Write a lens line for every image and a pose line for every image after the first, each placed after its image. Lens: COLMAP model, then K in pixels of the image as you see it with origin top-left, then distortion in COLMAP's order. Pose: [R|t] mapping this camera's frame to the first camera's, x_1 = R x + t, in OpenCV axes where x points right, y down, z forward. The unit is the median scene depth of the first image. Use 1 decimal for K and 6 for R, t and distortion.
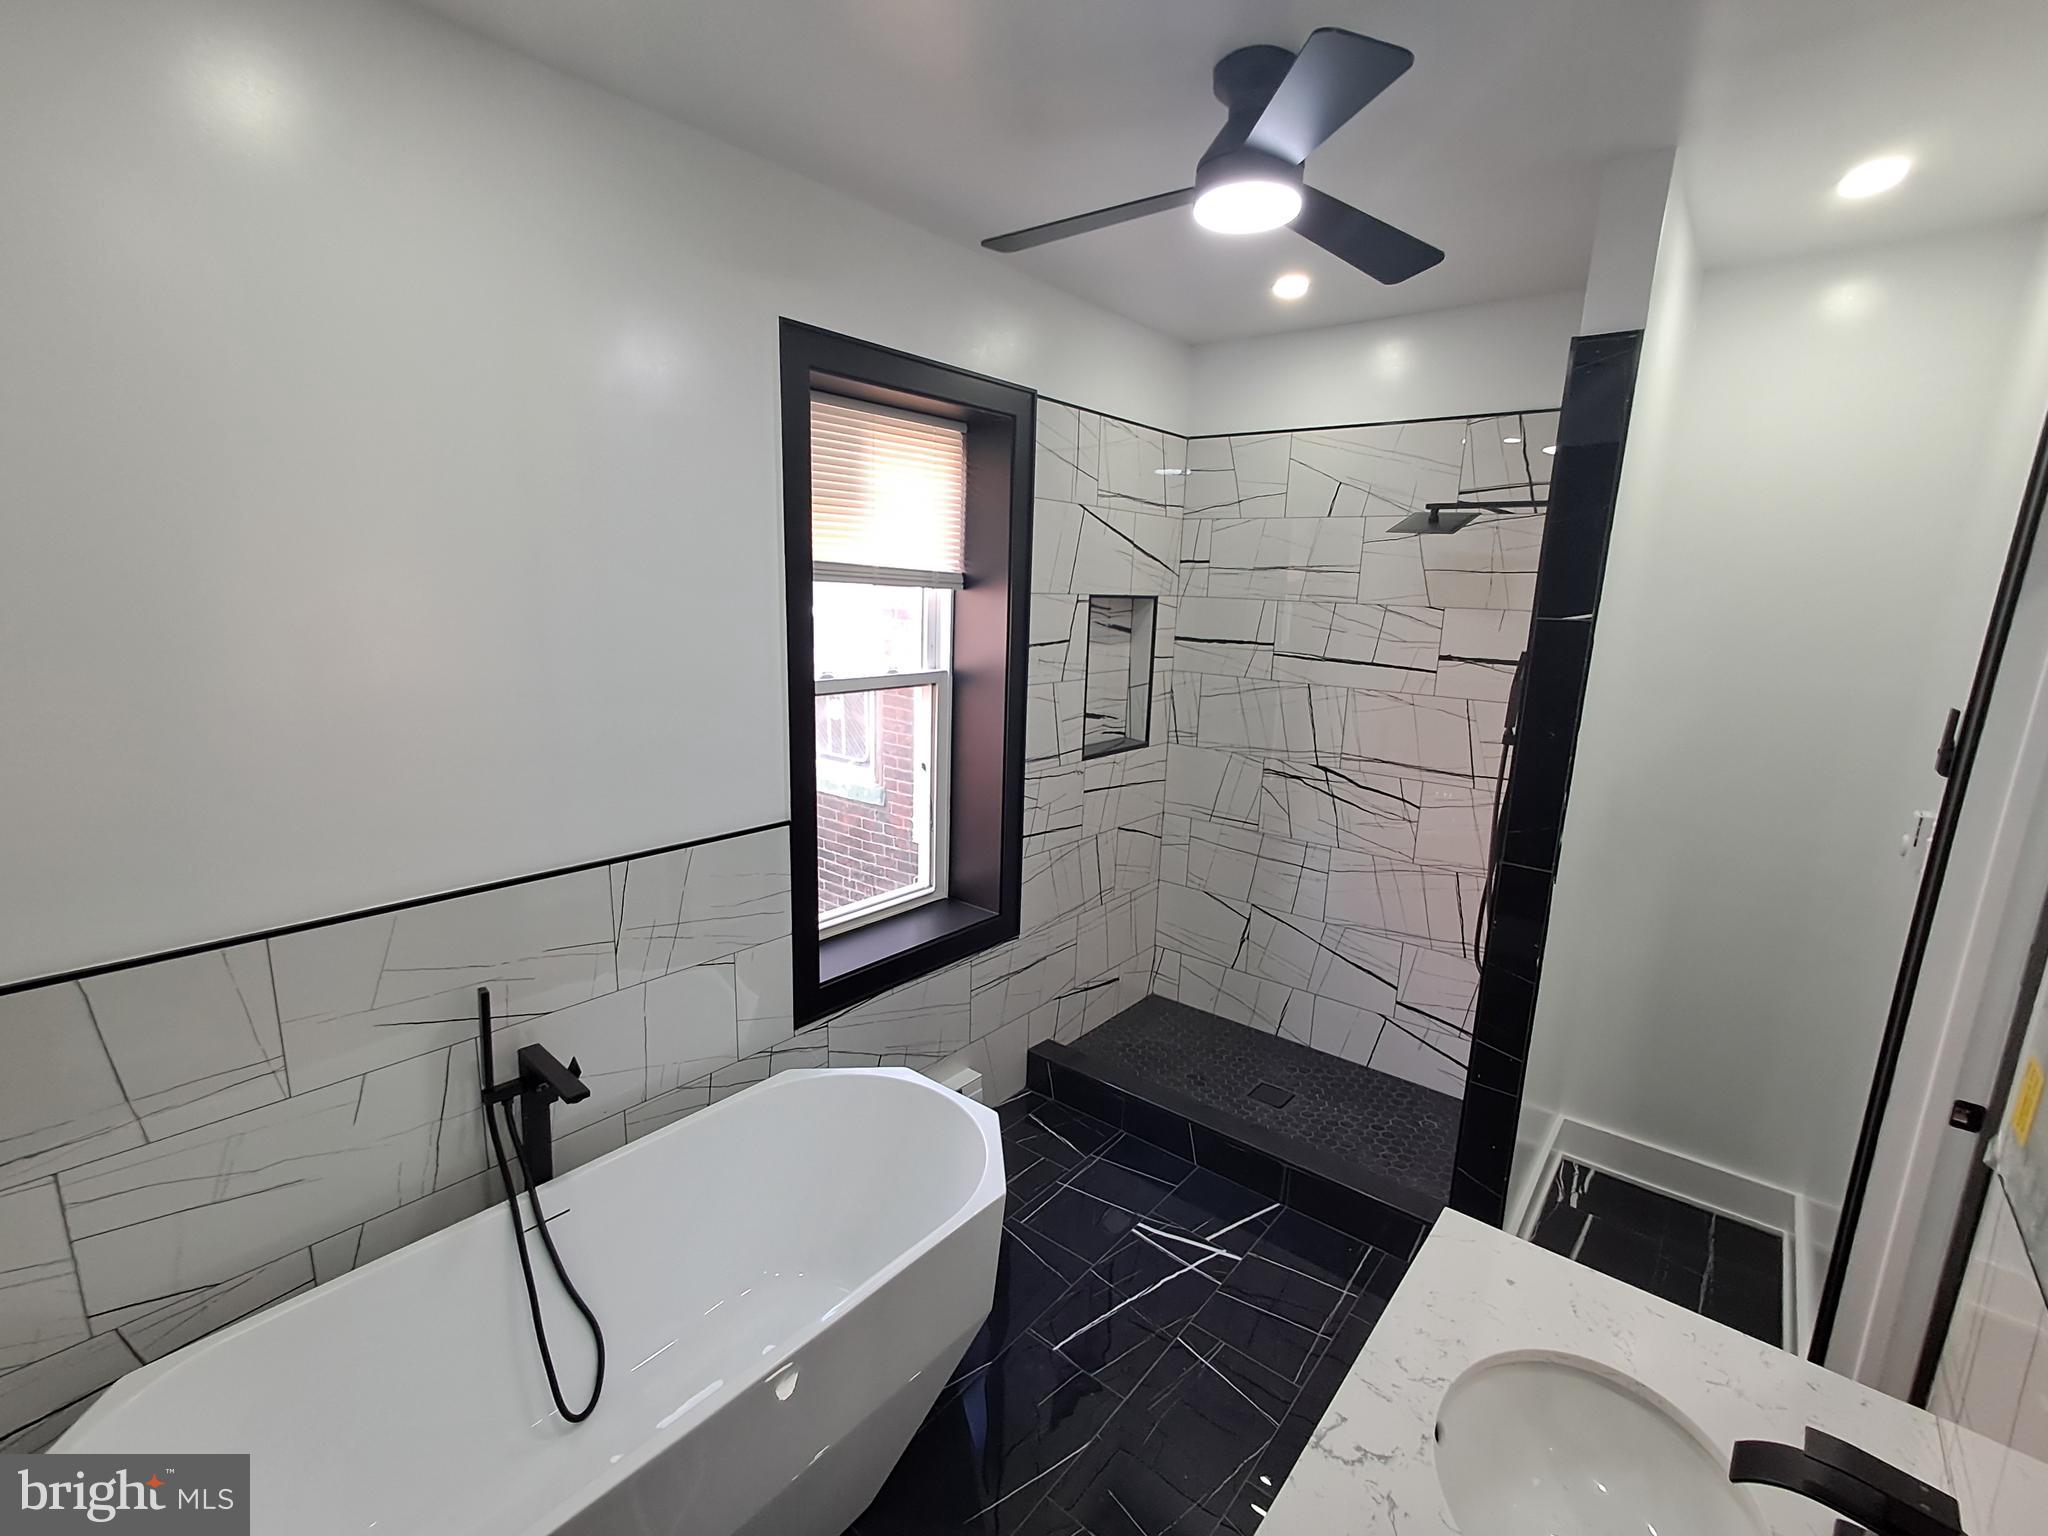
lens RADIAL K [[930.0, 0, 1032.6], [0, 930.0, 780.2], [0, 0, 1]] dist [0.004057, 0.000504]
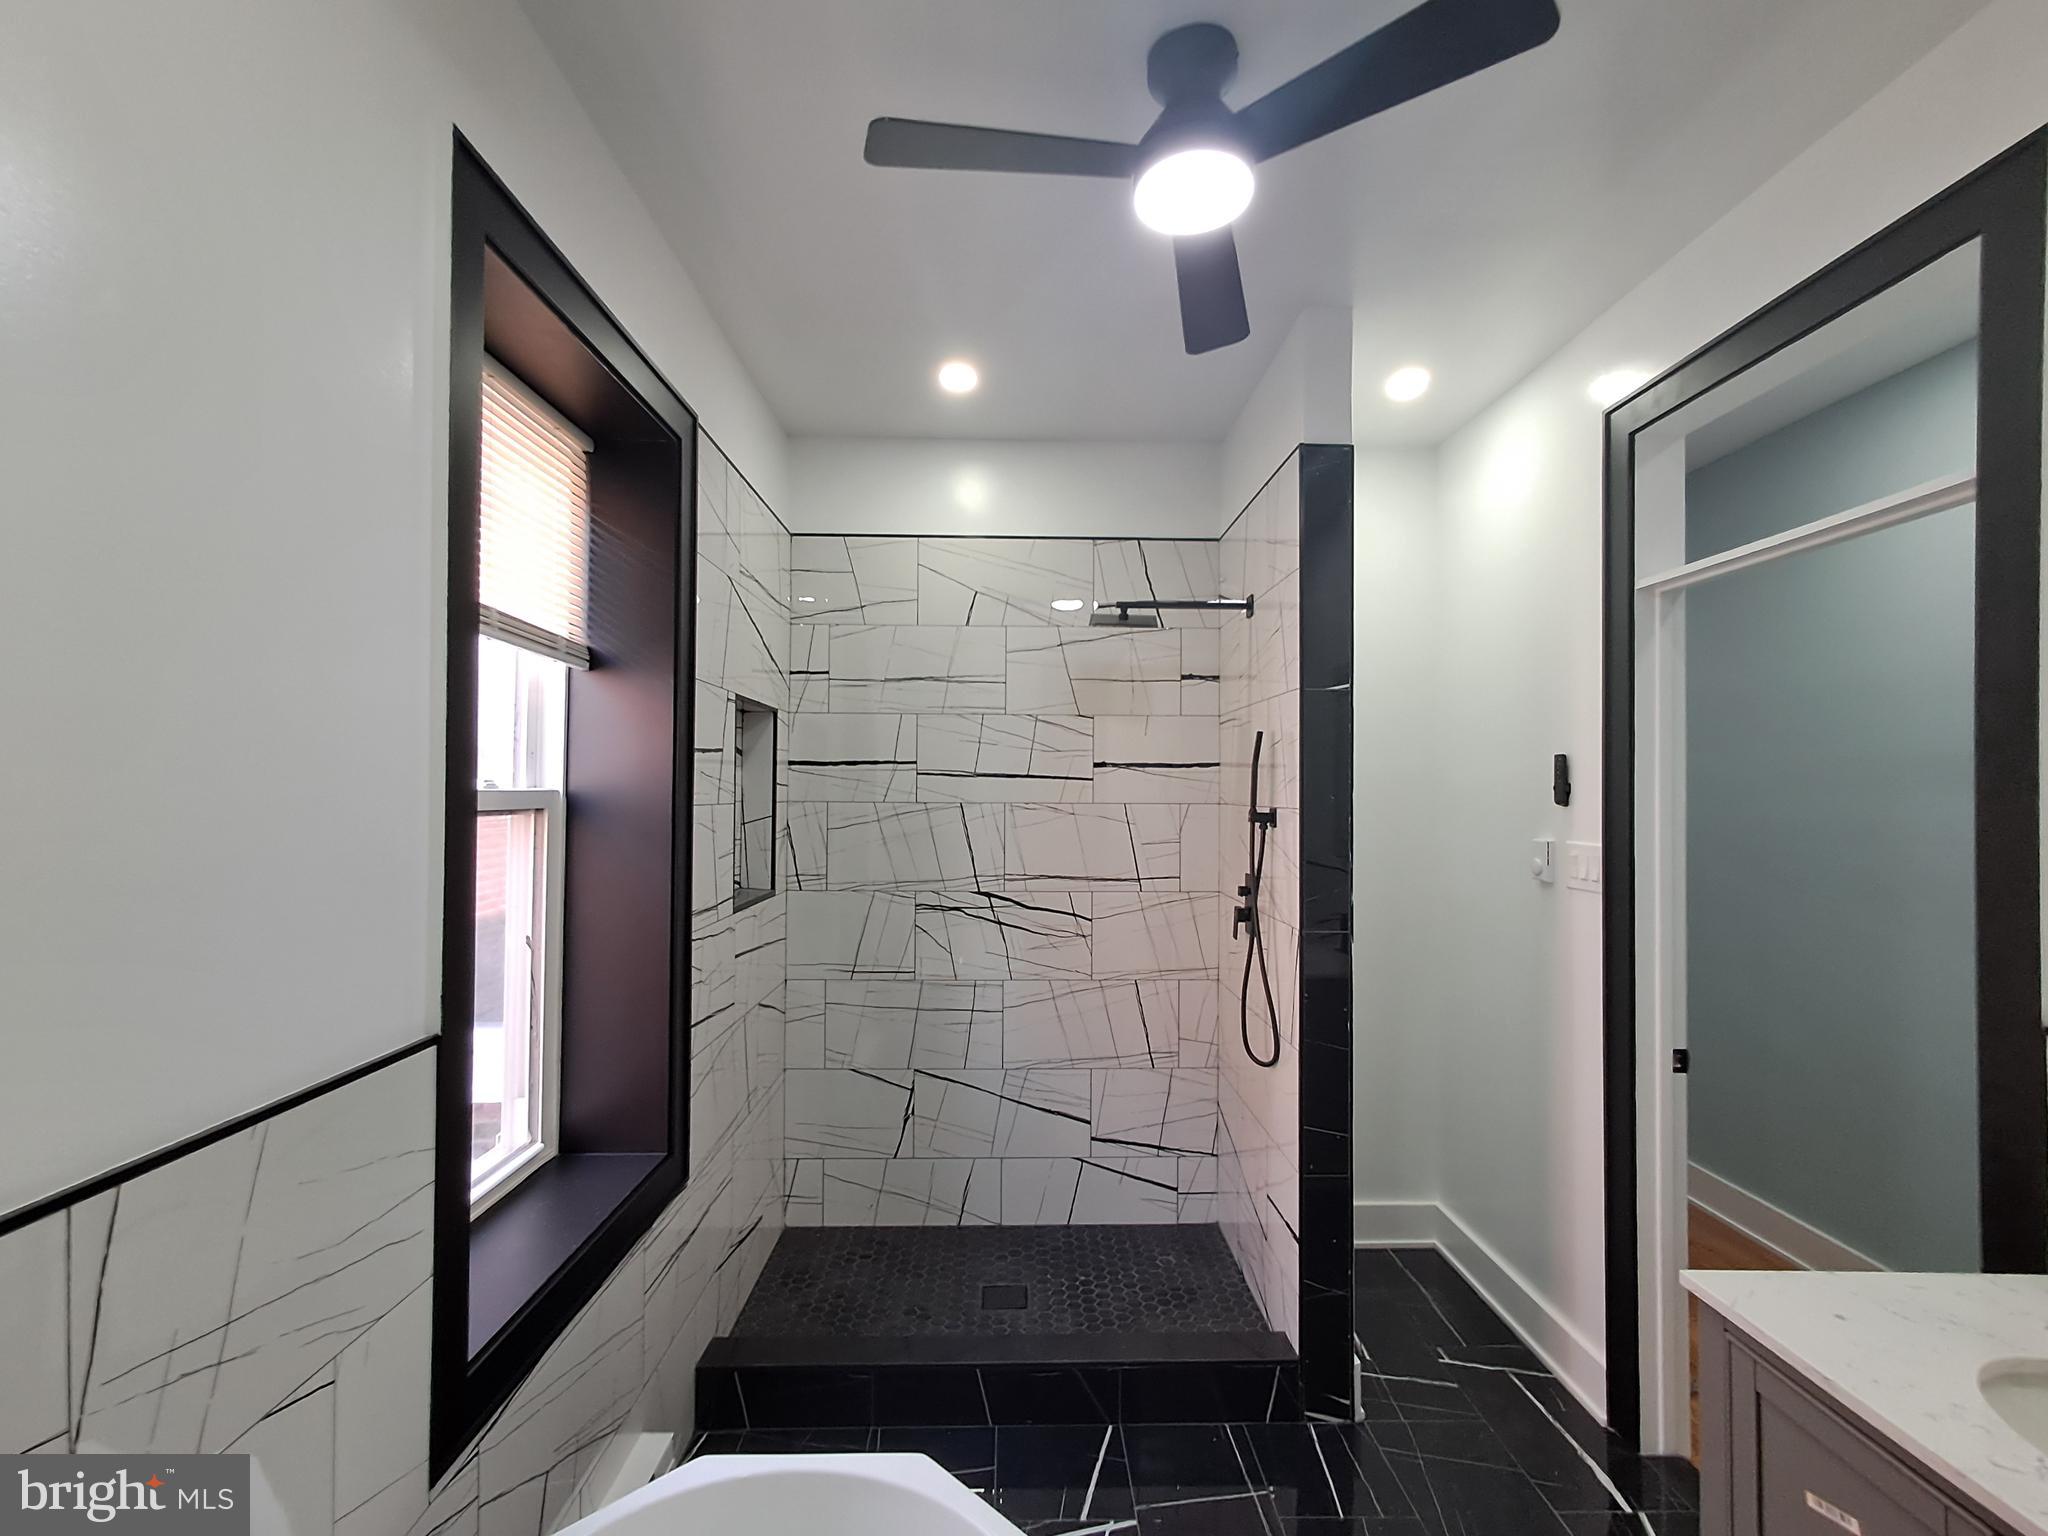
lens RADIAL K [[930.0, 0, 1032.6], [0, 930.0, 780.2], [0, 0, 1]] dist [0.004057, 0.000504]
pose [[0.765356, -0.019865, 0.643300, -0.233671], [0.153116, 0.976446, -0.152015, 0.023893], [-0.625128, 0.214845, 0.750371, 0.268410]]
